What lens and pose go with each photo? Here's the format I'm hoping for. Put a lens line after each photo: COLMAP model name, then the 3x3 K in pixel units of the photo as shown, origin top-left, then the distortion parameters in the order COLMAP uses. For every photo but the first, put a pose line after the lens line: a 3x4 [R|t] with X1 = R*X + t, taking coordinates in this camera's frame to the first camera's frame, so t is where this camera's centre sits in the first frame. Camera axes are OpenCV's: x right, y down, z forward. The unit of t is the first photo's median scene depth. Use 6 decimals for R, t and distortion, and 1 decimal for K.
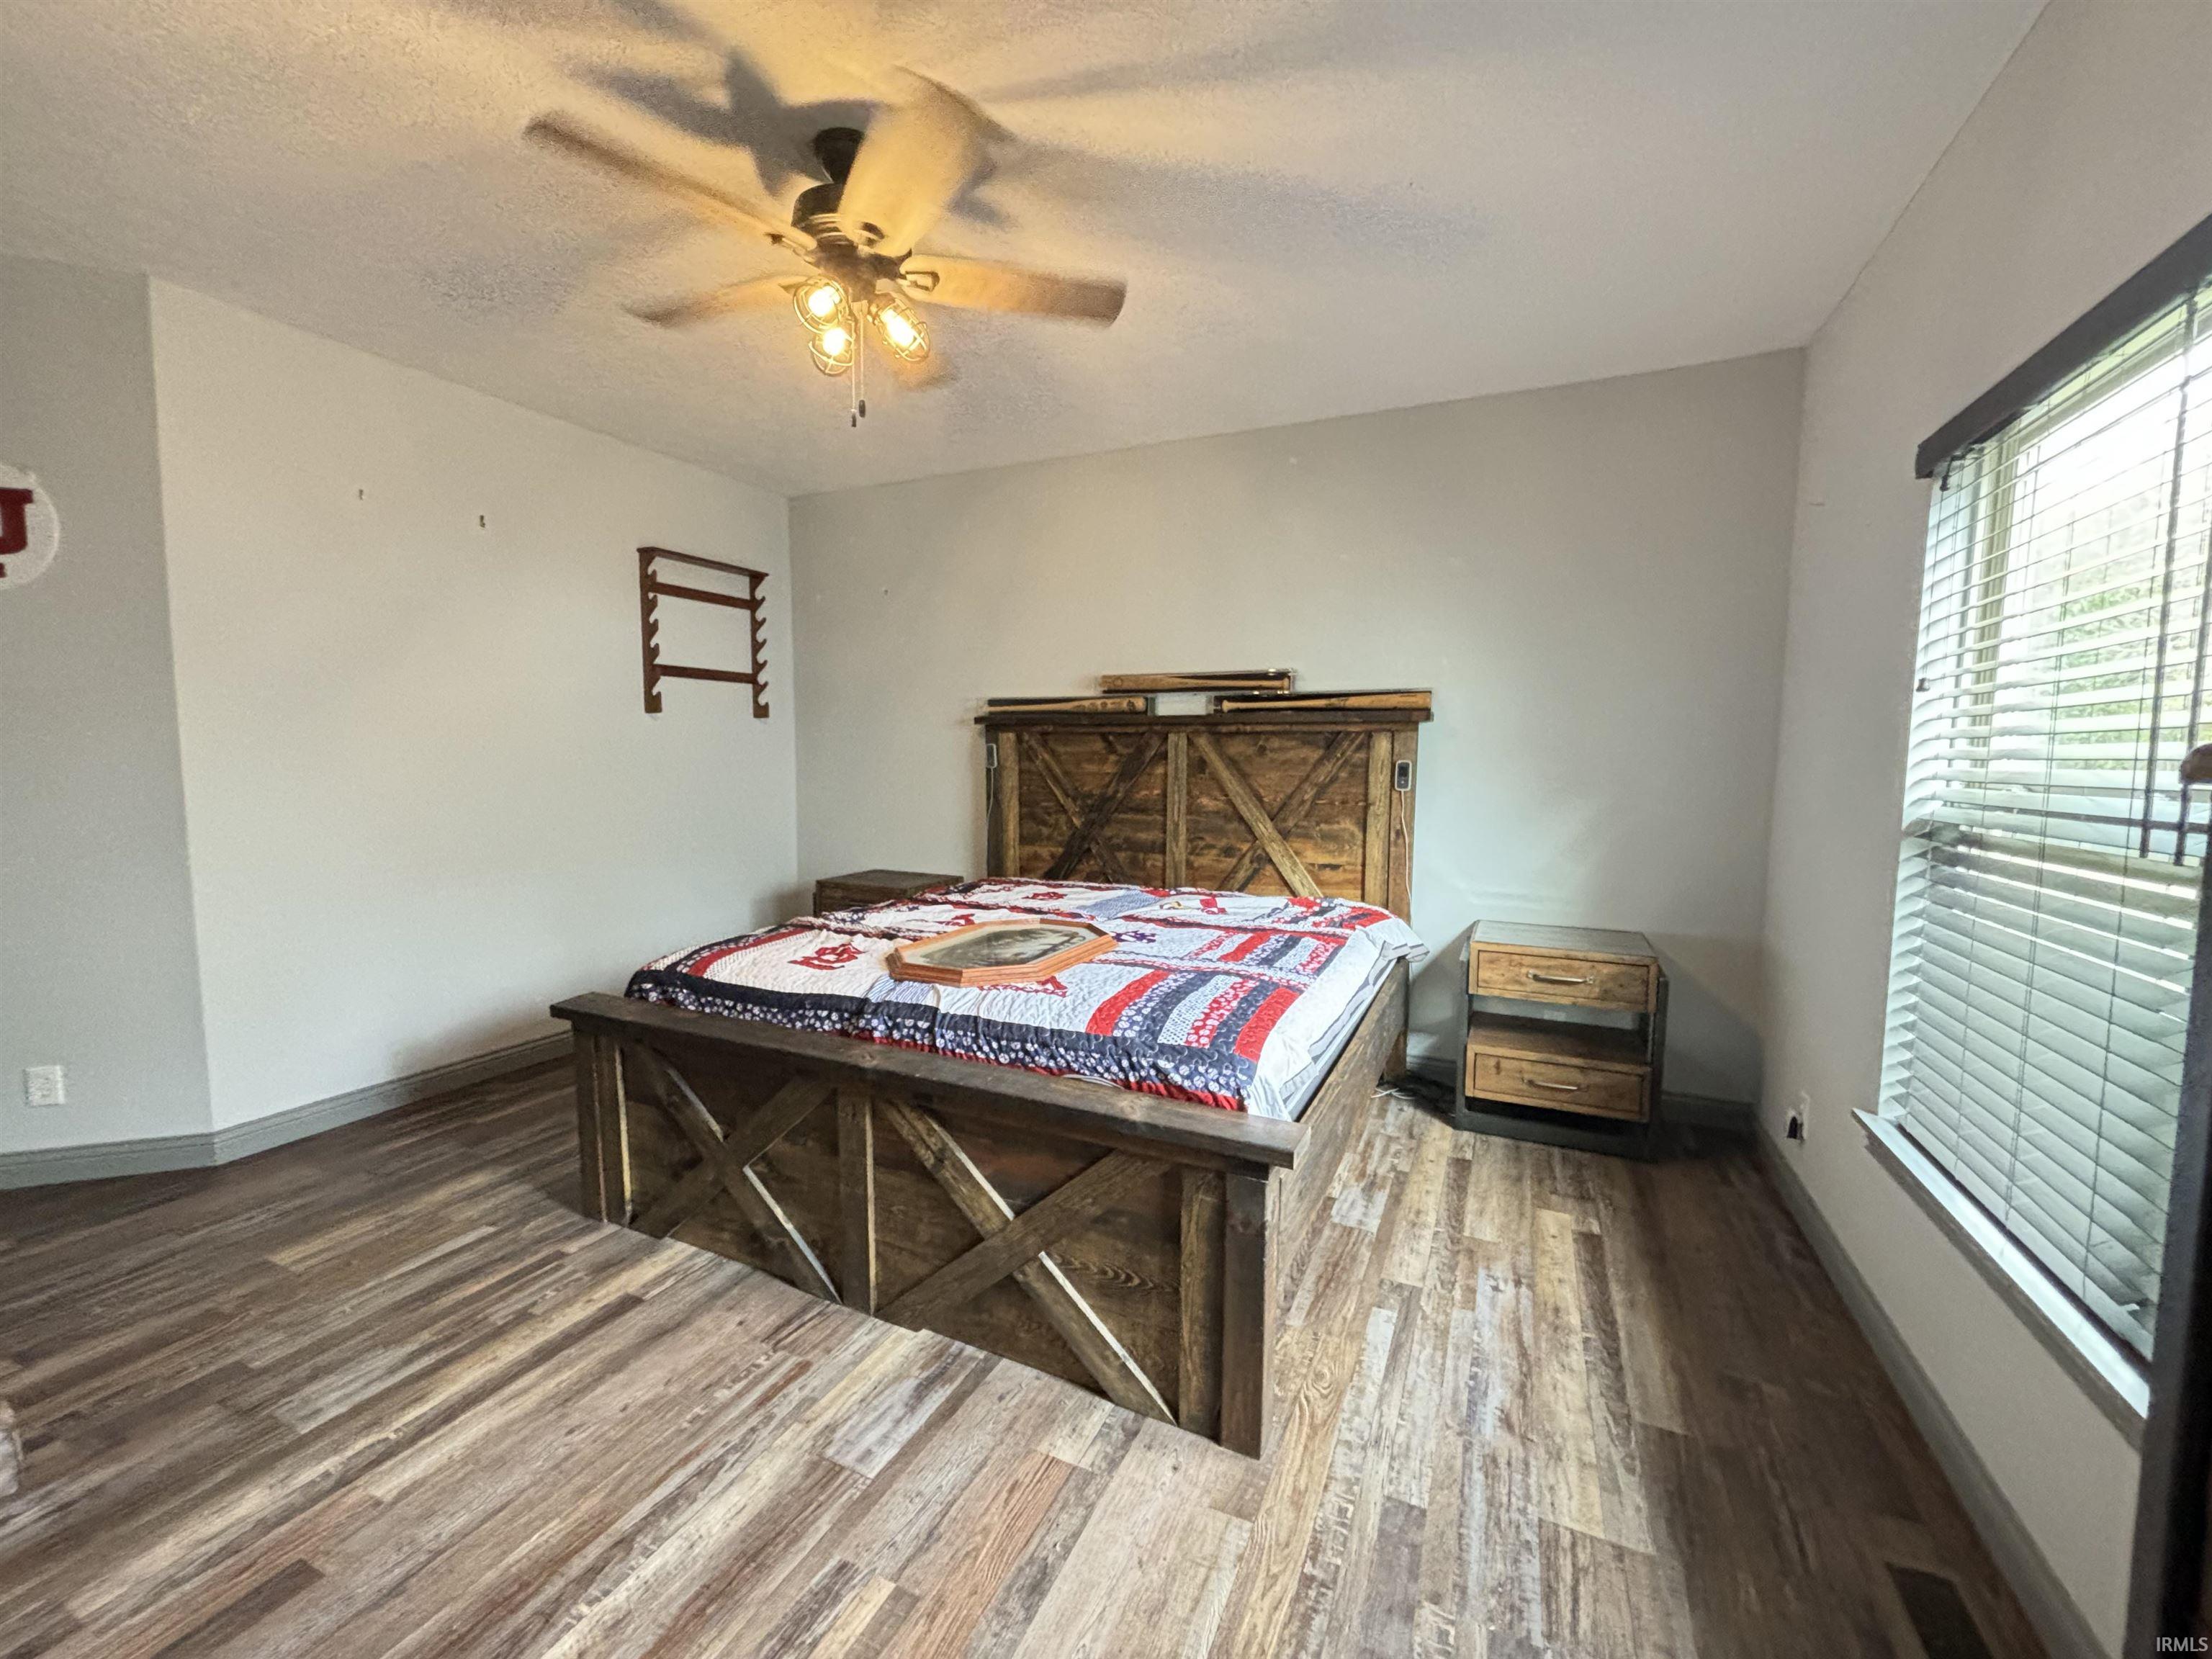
lens RADIAL K [[859.3, 0, 1106.0], [0, 859.3, 829.5], [0, 0, 1]] dist [-0.000426, 0.000154]
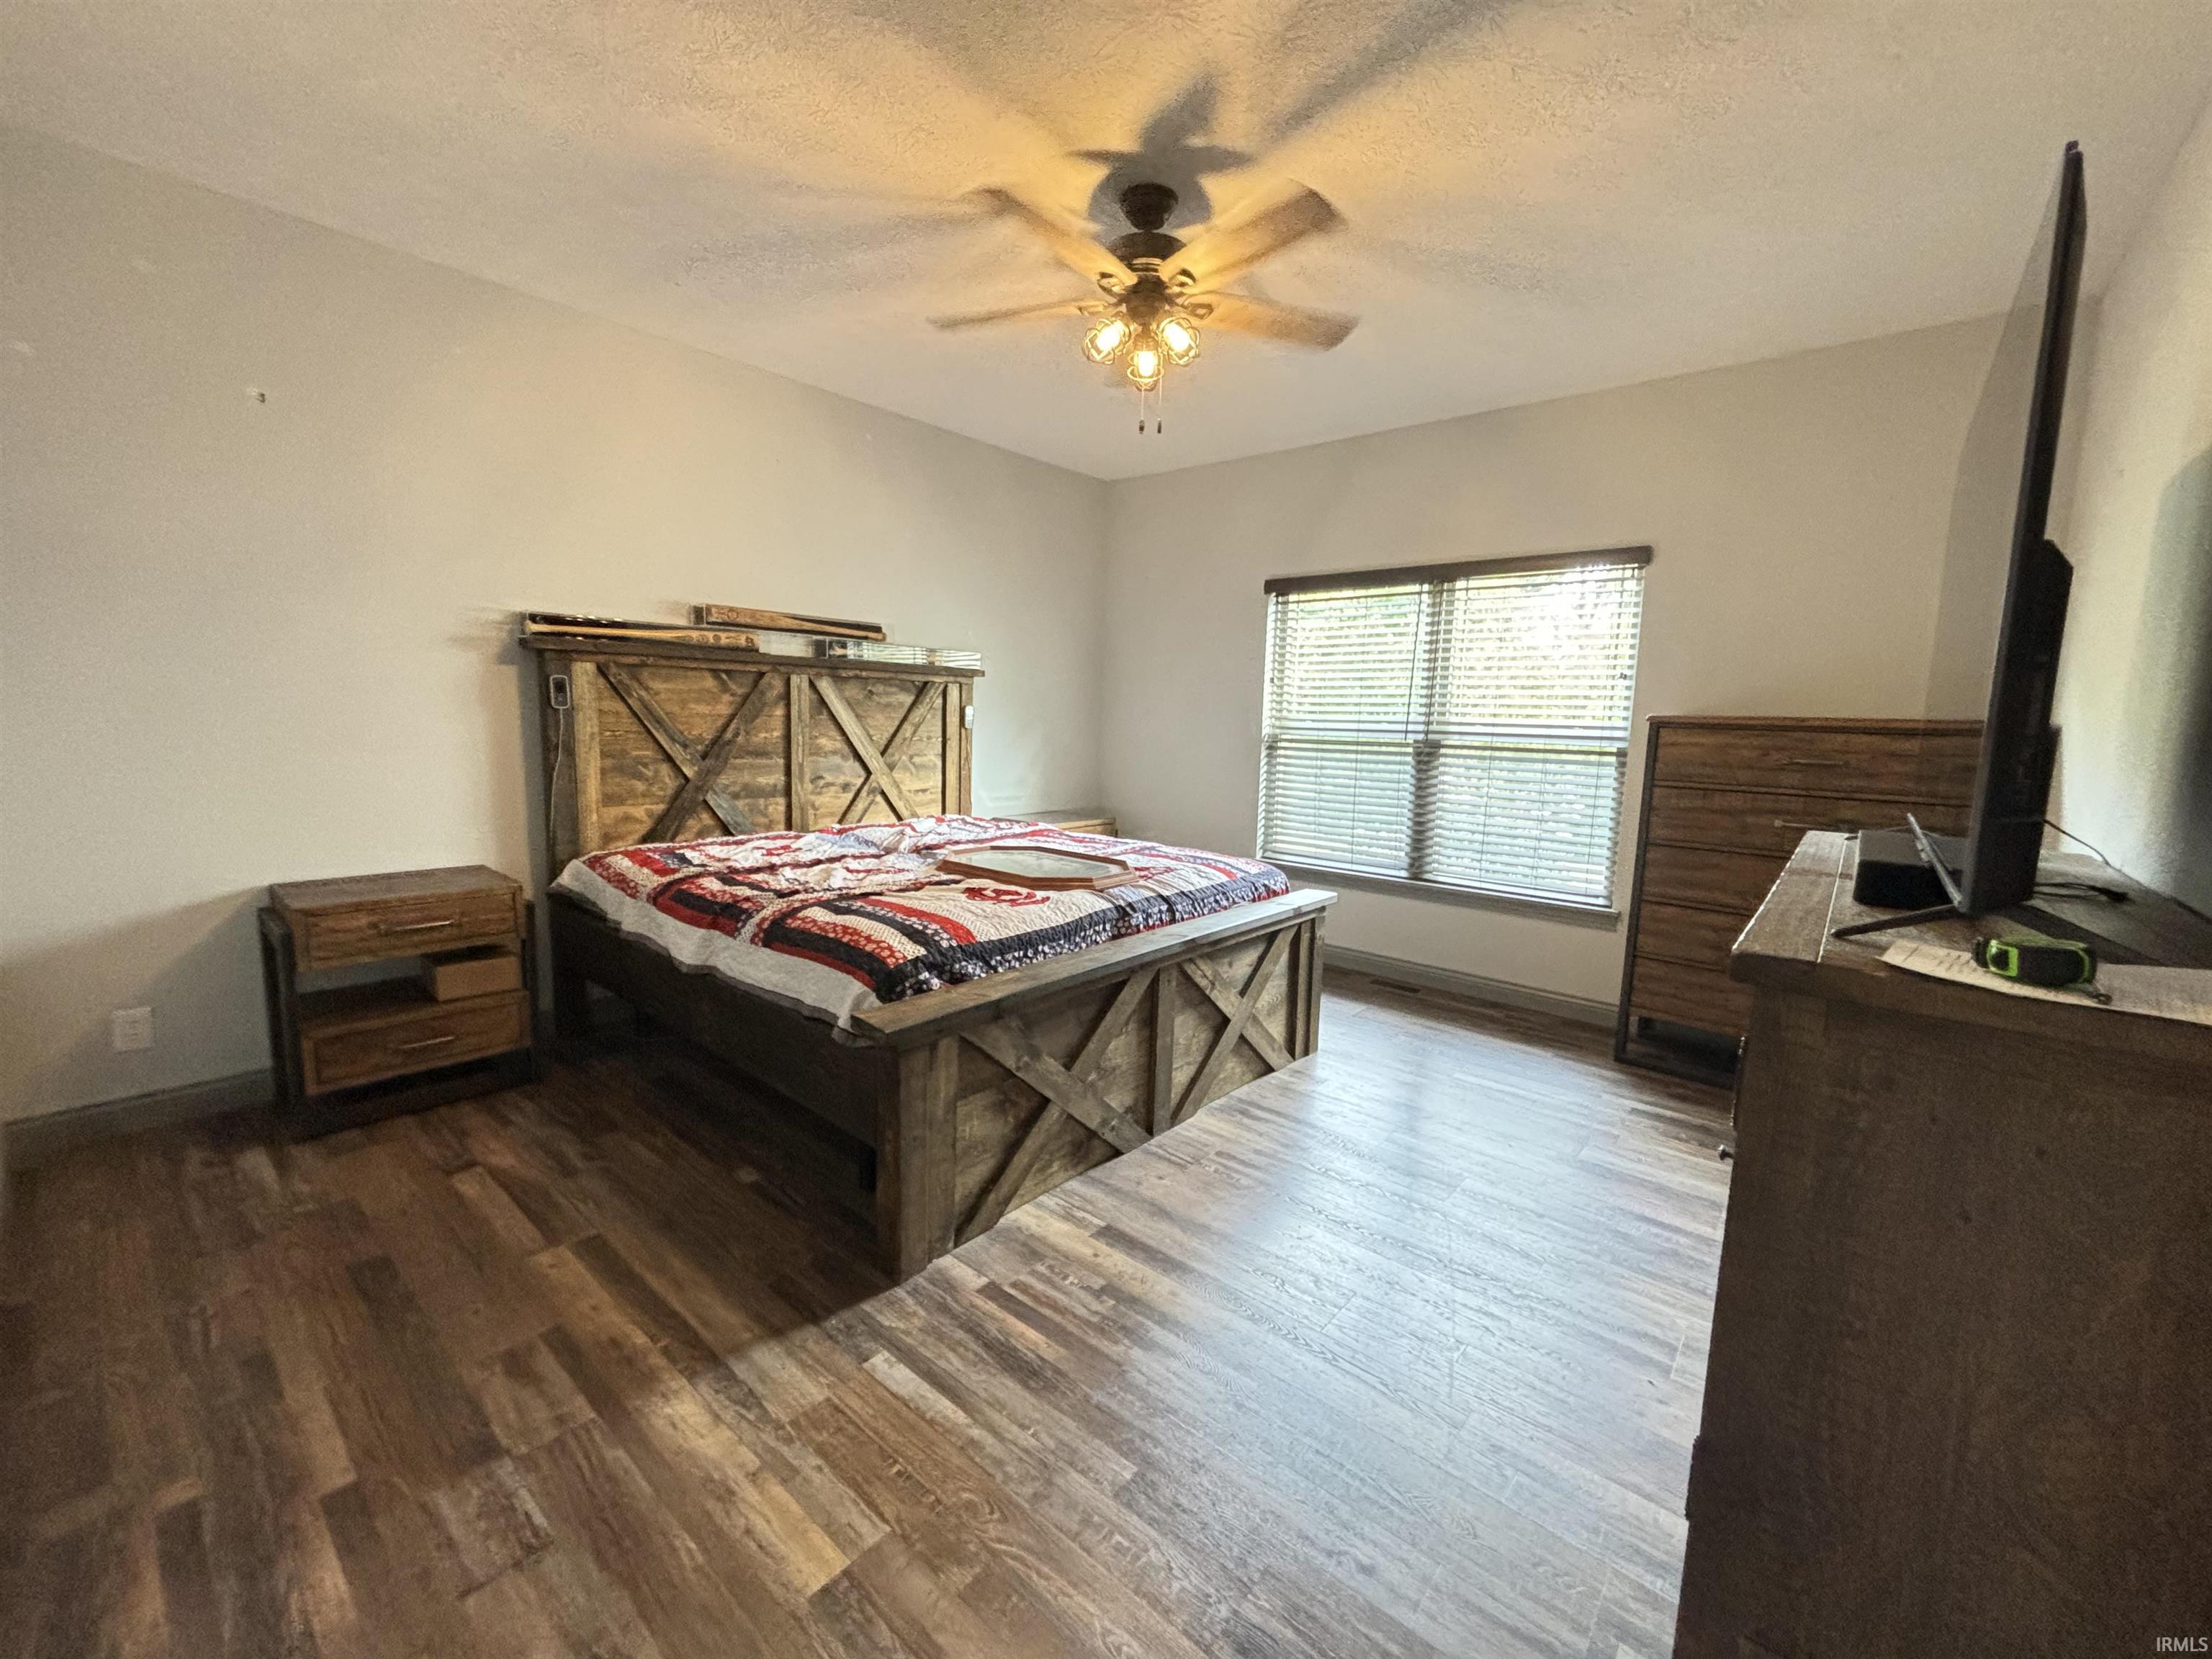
lens RADIAL K [[859.3, 0, 1106.0], [0, 859.3, 829.5], [0, 0, 1]] dist [-0.000426, 0.000154]
pose [[0.290542, -0.128489, 0.948196, -0.809829], [0.059147, 0.991460, 0.116228, -0.028853], [-0.955032, 0.022313, 0.295660, 0.374198]]
